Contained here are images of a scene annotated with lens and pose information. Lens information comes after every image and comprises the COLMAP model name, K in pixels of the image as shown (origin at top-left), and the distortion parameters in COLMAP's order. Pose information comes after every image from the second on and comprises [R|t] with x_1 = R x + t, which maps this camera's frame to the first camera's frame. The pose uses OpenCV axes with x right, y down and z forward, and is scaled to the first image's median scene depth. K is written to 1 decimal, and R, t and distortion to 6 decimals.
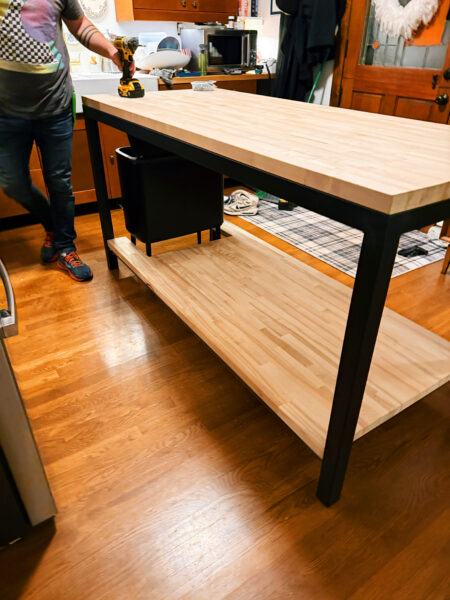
lens RADIAL K [[429.2, 0, 230.4], [0, 429.2, 300.4], [0, 0, 1]] dist [0.014103, -0.023849]
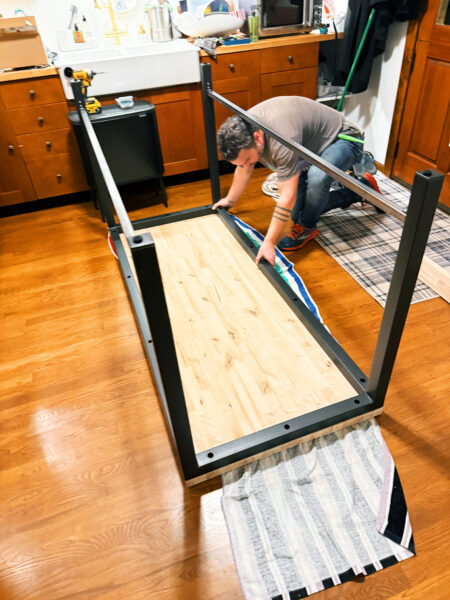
lens RADIAL K [[429.2, 0, 230.0], [0, 429.2, 301.9], [0, 0, 1]] dist [0.014103, -0.023849]
pose [[0.966270, 0.108990, -0.233333, 0.194846], [-0.078009, 0.987336, 0.138136, -0.129859], [0.245434, -0.115274, 0.962535, 0.072380]]
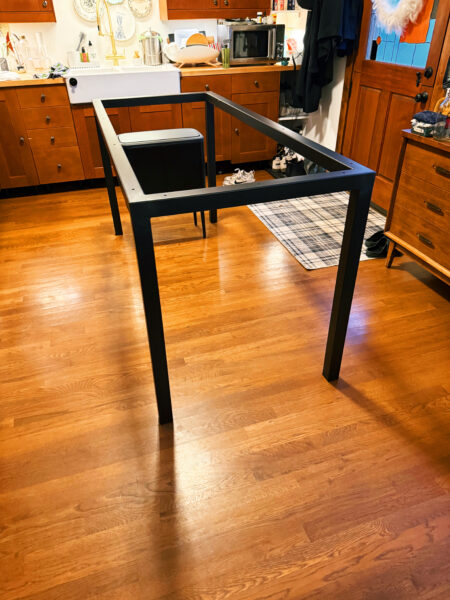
lens RADIAL K [[429.2, 0, 224.2], [0, 429.2, 298.7], [0, 0, 1]] dist [0.014103, -0.023849]
pose [[0.958804, 0.139959, -0.247196, 0.357466], [-0.129713, 0.989892, 0.057344, 0.003669], [0.252723, -0.022917, 0.967267, -0.107548]]
